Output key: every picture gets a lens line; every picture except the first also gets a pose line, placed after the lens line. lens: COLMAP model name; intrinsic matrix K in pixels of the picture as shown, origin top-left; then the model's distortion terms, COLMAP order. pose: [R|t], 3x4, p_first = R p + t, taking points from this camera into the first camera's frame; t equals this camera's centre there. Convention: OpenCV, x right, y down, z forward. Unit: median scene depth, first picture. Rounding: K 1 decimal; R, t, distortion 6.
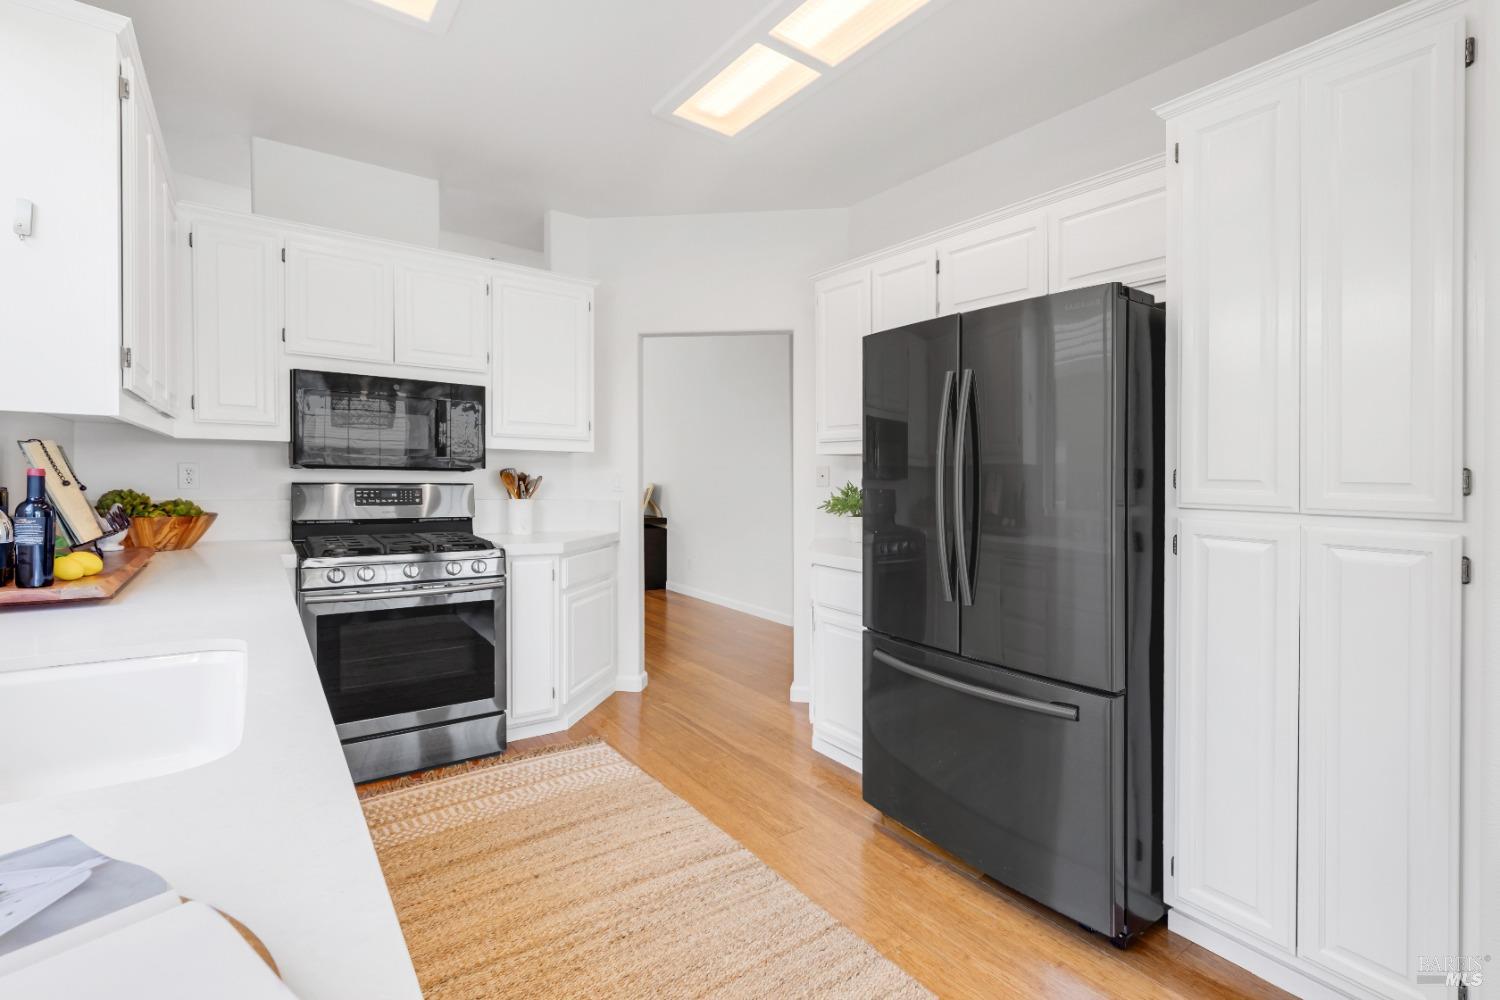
lens RADIAL K [[671.2, 0, 768.5], [0, 671.2, 470.1], [0, 0, 1]] dist [0.002448, -0.000773]
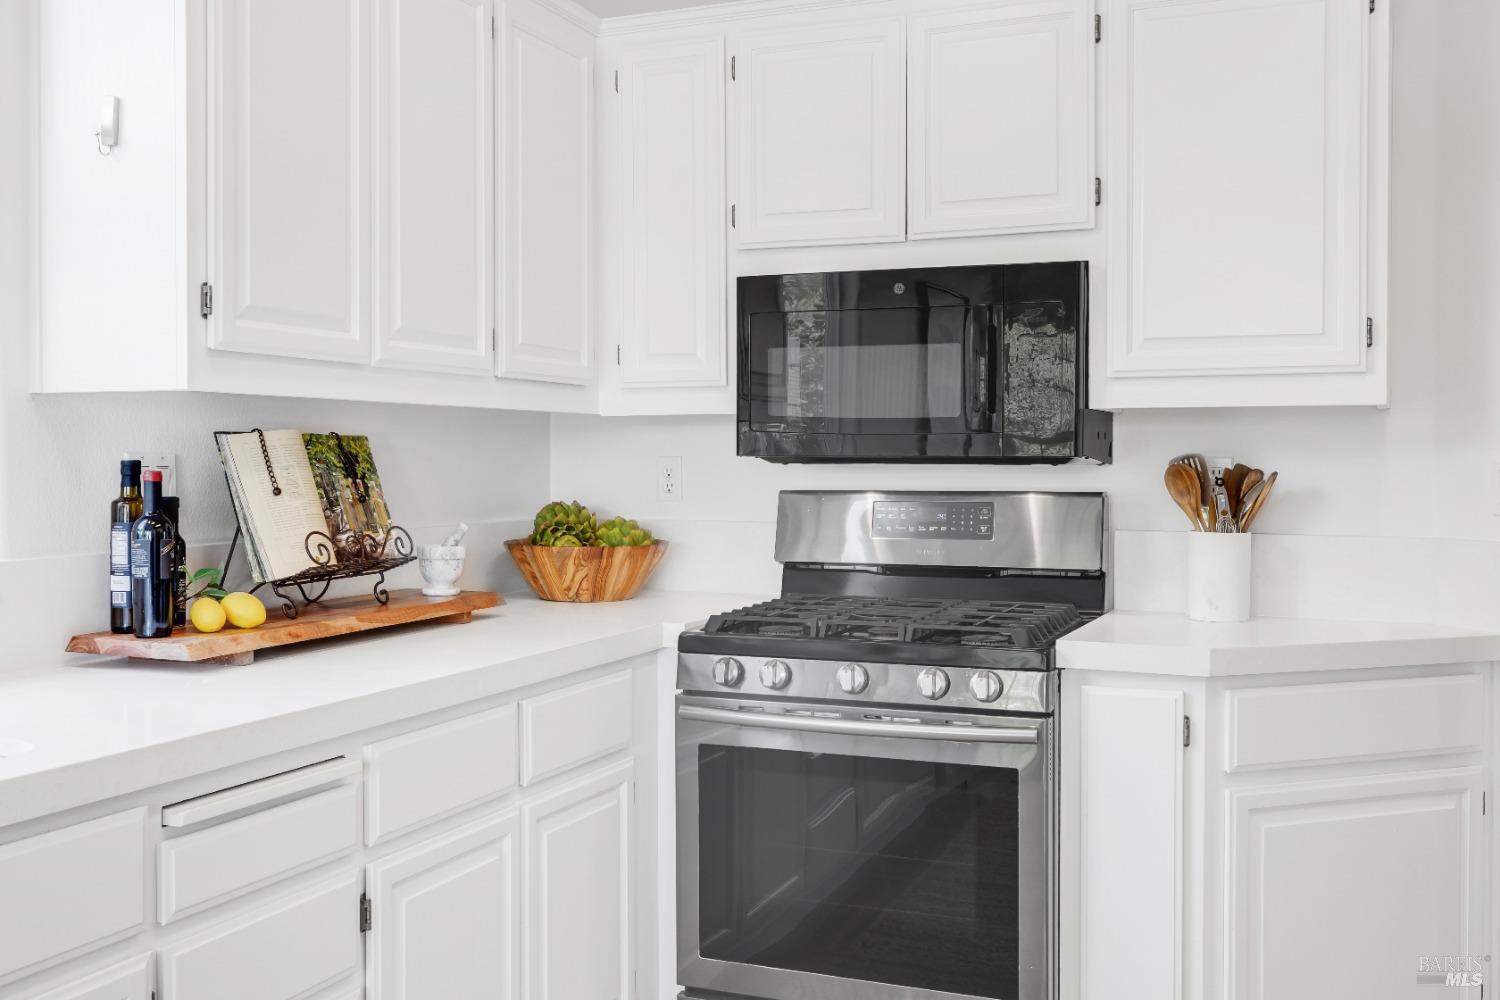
lens RADIAL K [[1513.9, 0, 748.1], [0, 1513.9, 487.7], [0, 0, 1]] dist [0.012301, 0.000000]
pose [[0.517333, -0.002890, -0.855779, 0.289459], [0.016569, 0.999841, 0.006640, 0.007528], [0.855624, -0.017614, 0.517299, 0.338638]]
